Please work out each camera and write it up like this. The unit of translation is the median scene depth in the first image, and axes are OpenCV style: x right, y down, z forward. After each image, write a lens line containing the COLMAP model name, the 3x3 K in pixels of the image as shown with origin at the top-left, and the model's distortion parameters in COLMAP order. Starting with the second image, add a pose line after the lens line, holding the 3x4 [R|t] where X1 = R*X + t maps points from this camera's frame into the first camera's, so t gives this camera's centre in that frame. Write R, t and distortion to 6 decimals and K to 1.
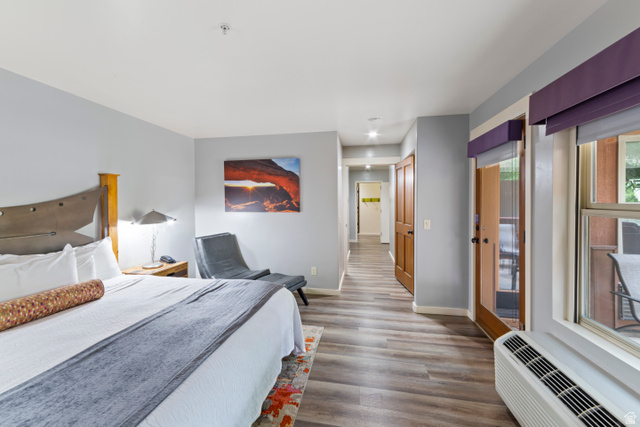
lens RADIAL K [[246.8, 0, 318.2], [0, 246.8, 208.4], [0, 0, 1]] dist [-0.002289, -0.000079]
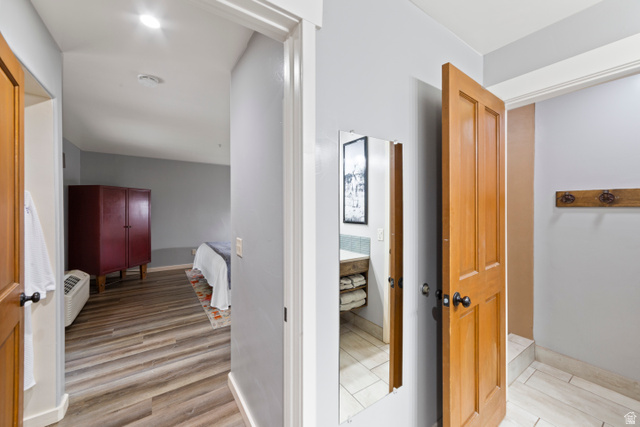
lens RADIAL K [[246.8, 0, 320.4], [0, 246.8, 208.0], [0, 0, 1]] dist [-0.002289, -0.000079]
pose [[-0.713104, 0.004755, -0.701042, 0.477082], [-0.012135, 0.999743, 0.019126, -0.051704], [0.700953, 0.022146, -0.712863, 2.285266]]
